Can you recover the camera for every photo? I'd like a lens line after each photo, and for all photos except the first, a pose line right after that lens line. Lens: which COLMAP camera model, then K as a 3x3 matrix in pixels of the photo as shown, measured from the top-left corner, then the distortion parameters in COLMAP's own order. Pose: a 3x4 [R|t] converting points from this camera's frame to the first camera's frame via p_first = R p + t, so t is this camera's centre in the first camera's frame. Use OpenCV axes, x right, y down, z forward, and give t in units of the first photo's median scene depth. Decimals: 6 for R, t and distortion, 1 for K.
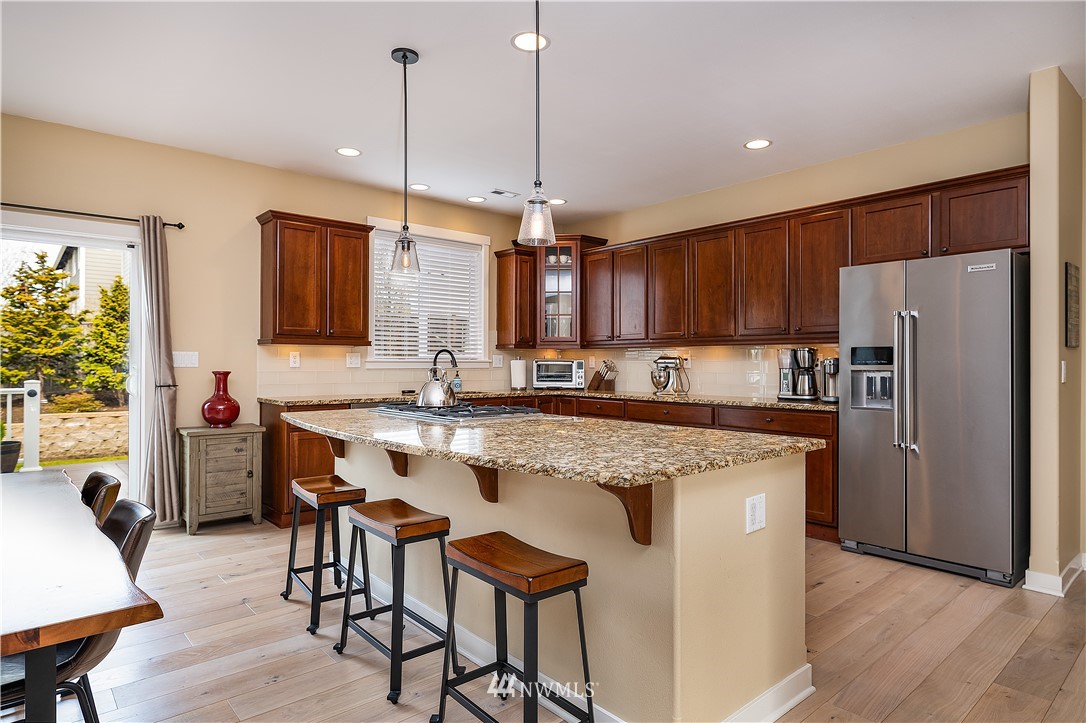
lens RADIAL K [[604.5, 0, 575.6], [0, 604.5, 361.5], [0, 0, 1]] dist [0.004531, 0.000329]
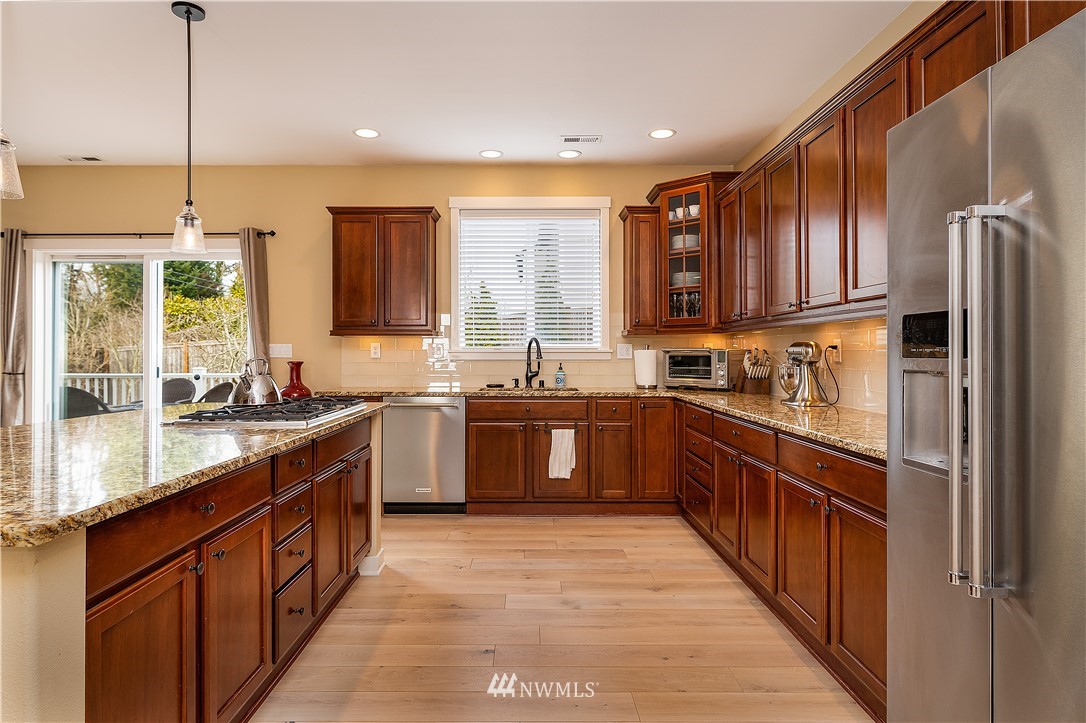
lens RADIAL K [[627.2, 0, 543.8], [0, 627.2, 351.1], [0, 0, 1]] dist [0.002313, -0.000138]
pose [[0.741417, -0.003213, -0.671037, 0.463448], [0.002932, 0.999995, -0.001549, 0.000262], [0.671038, -0.000819, 0.741422, 0.422330]]
